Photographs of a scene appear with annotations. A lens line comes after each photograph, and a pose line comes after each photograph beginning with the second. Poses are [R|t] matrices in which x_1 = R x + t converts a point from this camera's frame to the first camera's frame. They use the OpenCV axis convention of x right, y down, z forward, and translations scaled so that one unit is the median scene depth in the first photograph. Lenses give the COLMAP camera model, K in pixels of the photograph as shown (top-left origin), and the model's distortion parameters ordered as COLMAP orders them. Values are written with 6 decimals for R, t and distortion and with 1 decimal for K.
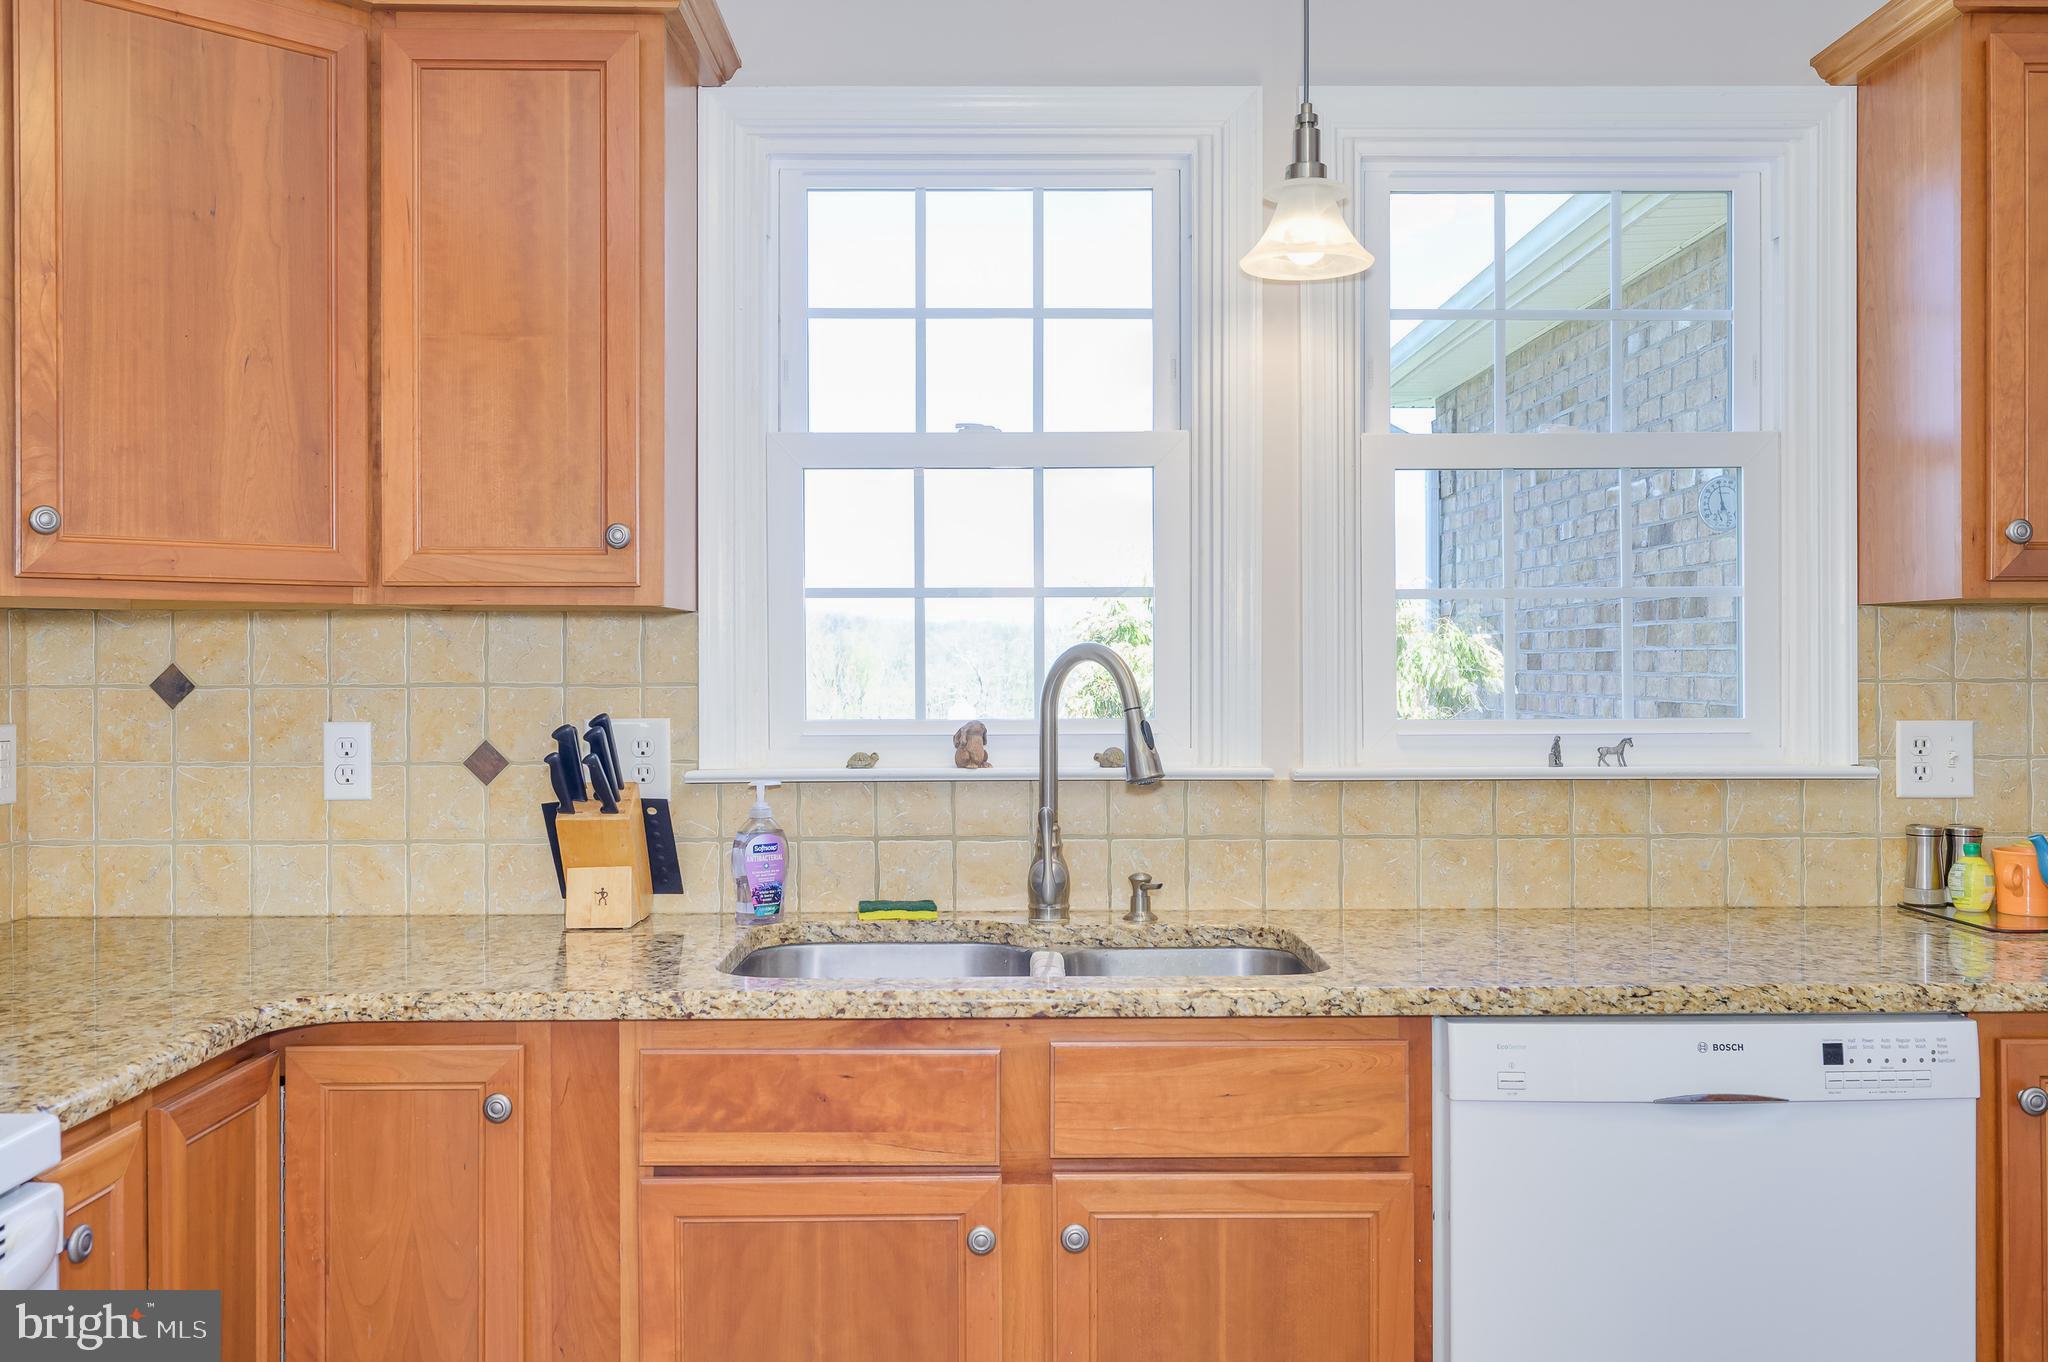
lens RADIAL K [[1570.9, 0, 899.1], [0, 1570.9, 667.5], [0, 0, 1]] dist [0.001616, -0.001918]
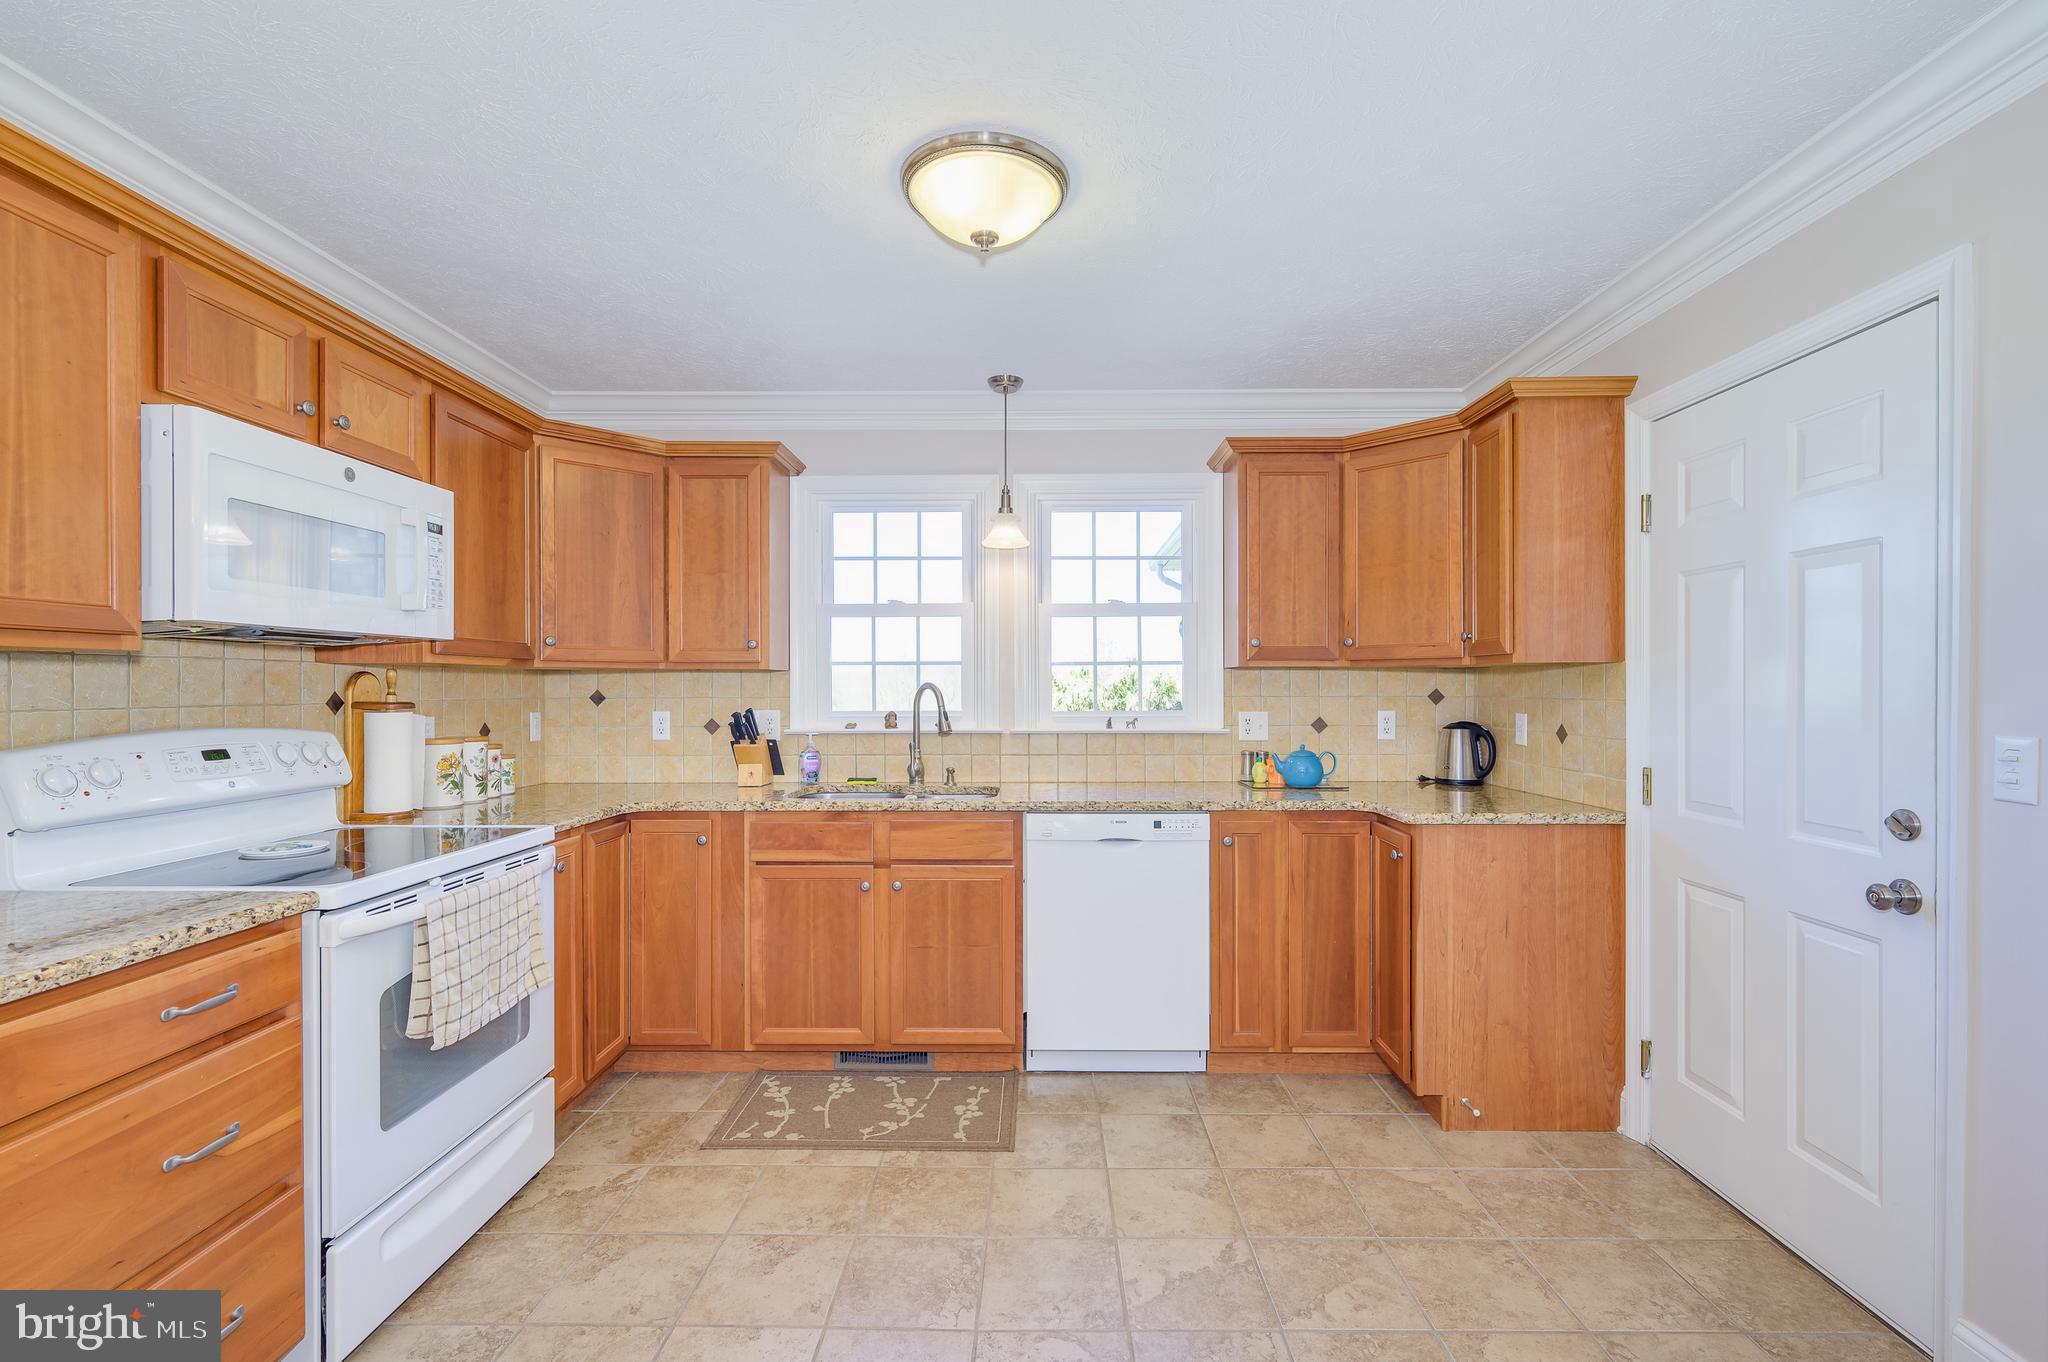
lens RADIAL K [[865.3, 0, 996.7], [0, 865.3, 690.2], [0, 0, 1]] dist [-0.001111, 0.000226]
pose [[0.999695, 0.000580, -0.024690, 0.278071], [-0.000577, 1.000000, 0.000145, -0.002273], [0.024690, -0.000131, 0.999695, -0.502616]]
